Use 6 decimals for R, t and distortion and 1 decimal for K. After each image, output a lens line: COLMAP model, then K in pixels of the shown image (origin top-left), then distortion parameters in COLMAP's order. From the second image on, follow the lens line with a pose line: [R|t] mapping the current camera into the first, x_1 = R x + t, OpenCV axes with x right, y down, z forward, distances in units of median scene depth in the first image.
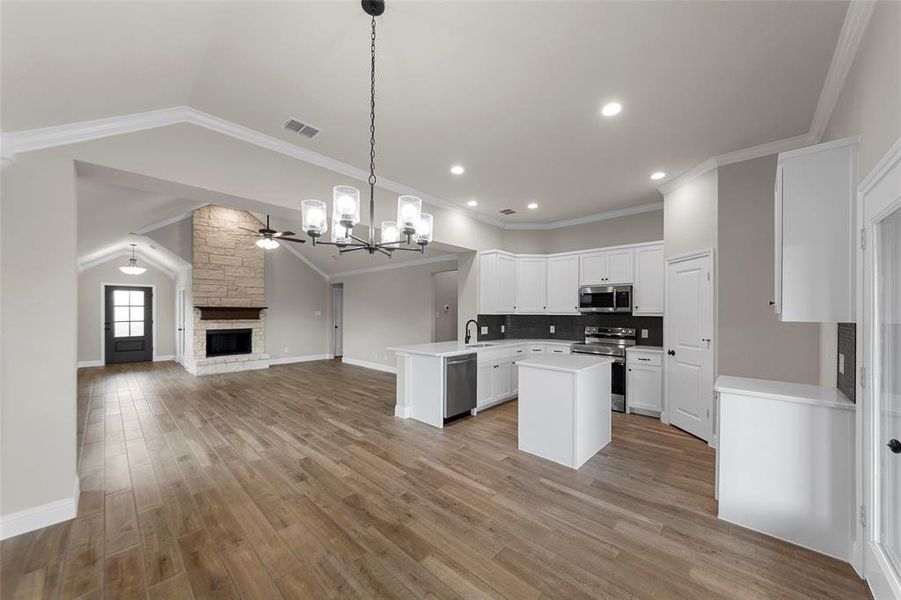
lens RADIAL K [[325.7, 0, 453.1], [0, 325.7, 310.2], [0, 0, 1]] dist [0.000367, 0.000098]
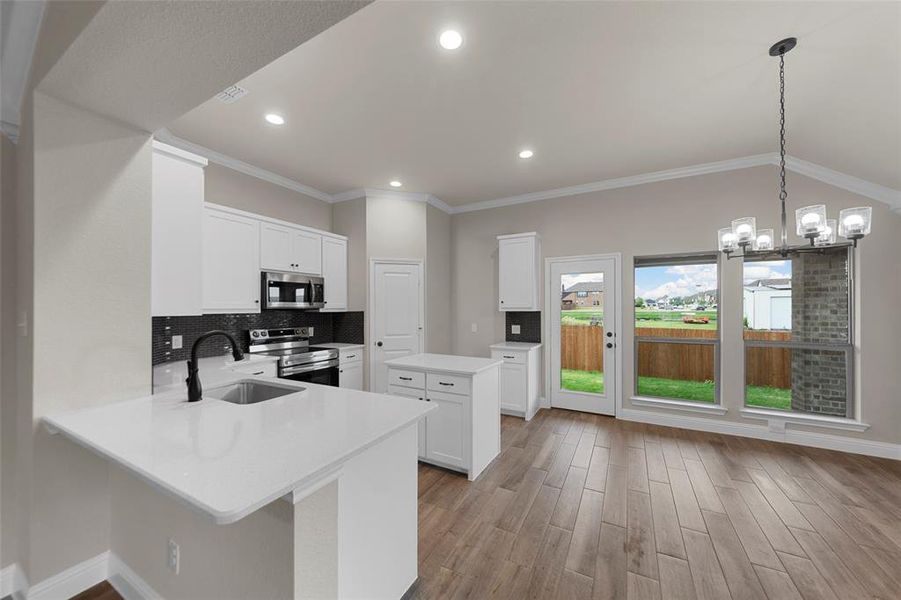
lens RADIAL K [[323.4, 0, 452.9], [0, 323.4, 306.7], [0, 0, 1]] dist [-0.001901, -0.000014]
pose [[-0.252185, -0.001298, 0.967678, -0.333495], [-0.000798, 0.999999, 0.001133, 0.001286], [-0.967679, -0.000487, -0.252185, 0.760427]]
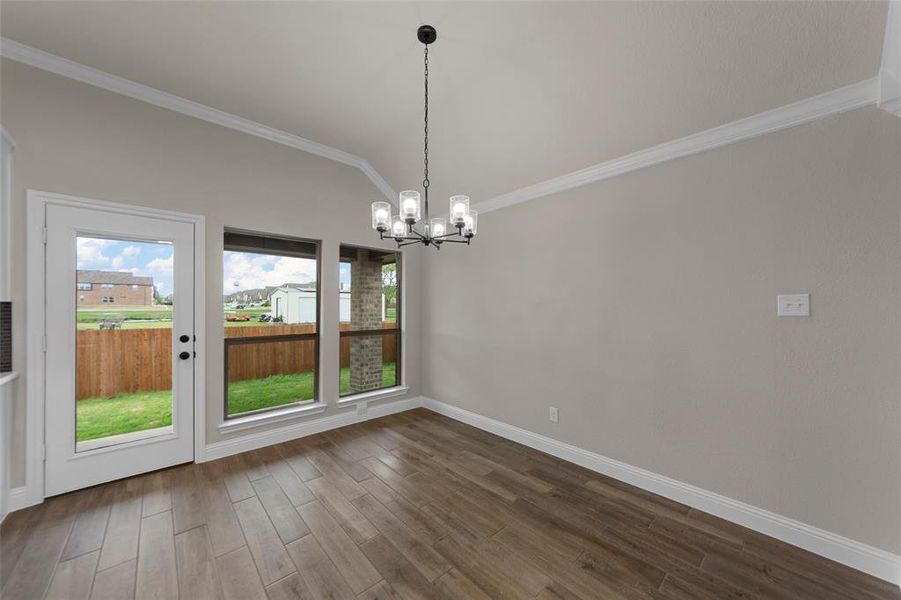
lens RADIAL K [[323.4, 0, 452.9], [0, 323.4, 306.7], [0, 0, 1]] dist [-0.001901, -0.000014]
pose [[-0.996936, -0.007170, 0.077887, -0.136943], [-0.007200, 0.999974, -0.000103, 0.015303], [-0.077884, -0.000664, -0.996962, 0.672121]]
